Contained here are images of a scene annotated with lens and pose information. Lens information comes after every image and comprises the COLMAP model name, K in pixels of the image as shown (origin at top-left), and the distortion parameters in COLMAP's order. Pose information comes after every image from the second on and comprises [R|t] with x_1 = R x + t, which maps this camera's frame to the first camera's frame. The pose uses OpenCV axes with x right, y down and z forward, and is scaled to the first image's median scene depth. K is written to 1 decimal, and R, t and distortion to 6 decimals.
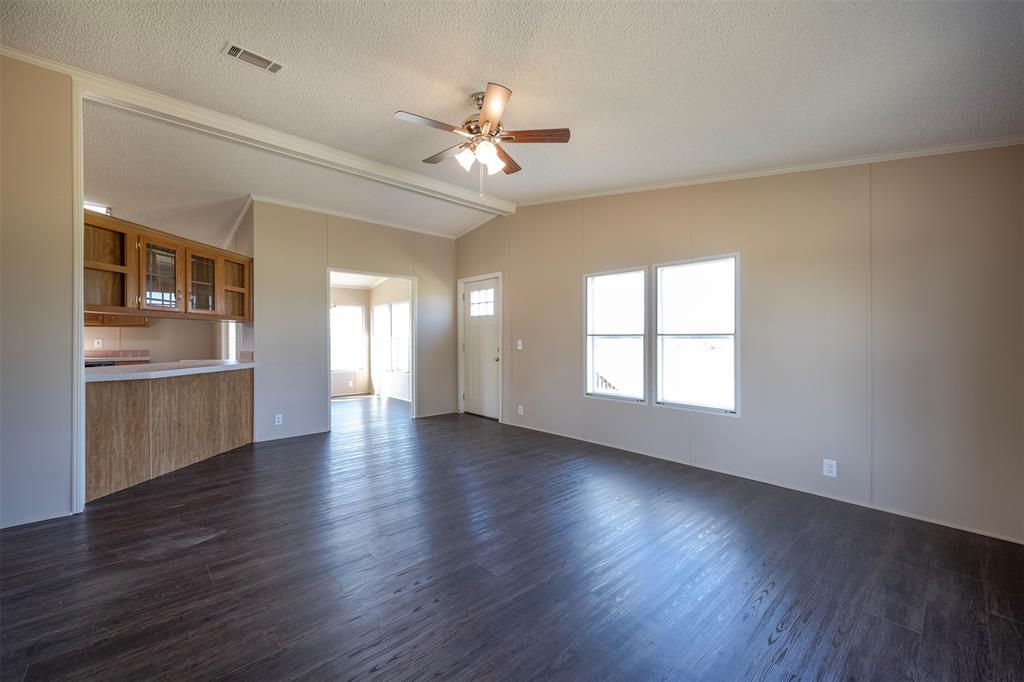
lens RADIAL K [[405.1, 0, 510.4], [0, 405.1, 339.1], [0, 0, 1]] dist [0.000353, 0.000054]
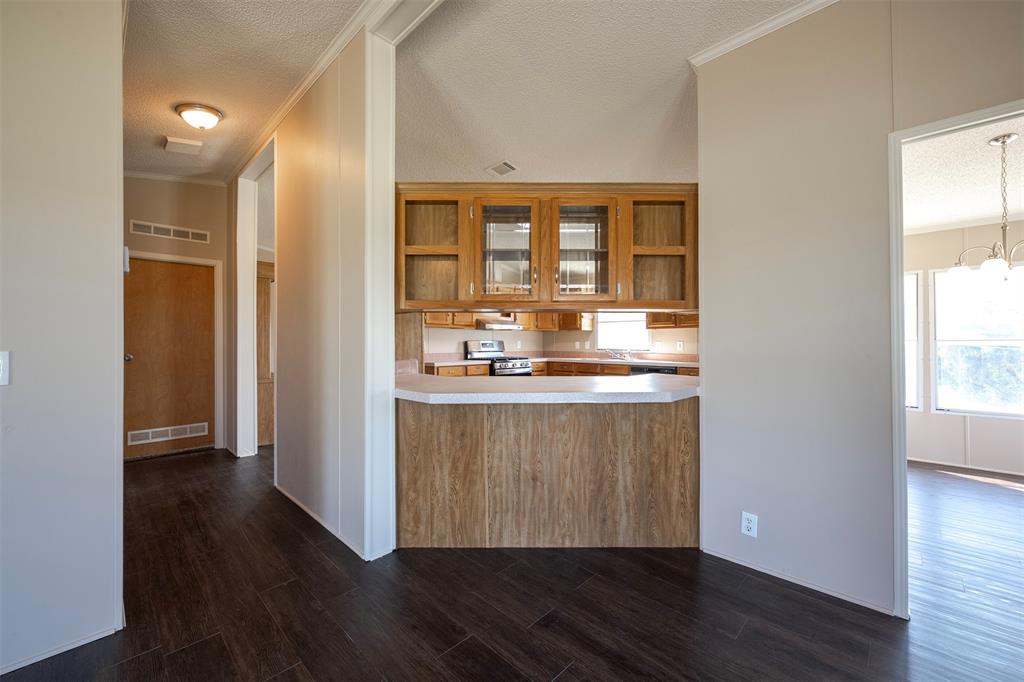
lens RADIAL K [[405.1, 0, 510.4], [0, 405.1, 339.1], [0, 0, 1]] dist [0.000353, 0.000054]
pose [[0.057871, -0.003667, -0.998317, -0.183146], [0.002273, 0.999991, -0.003541, -0.004913], [0.998321, -0.002064, 0.057879, 0.926415]]
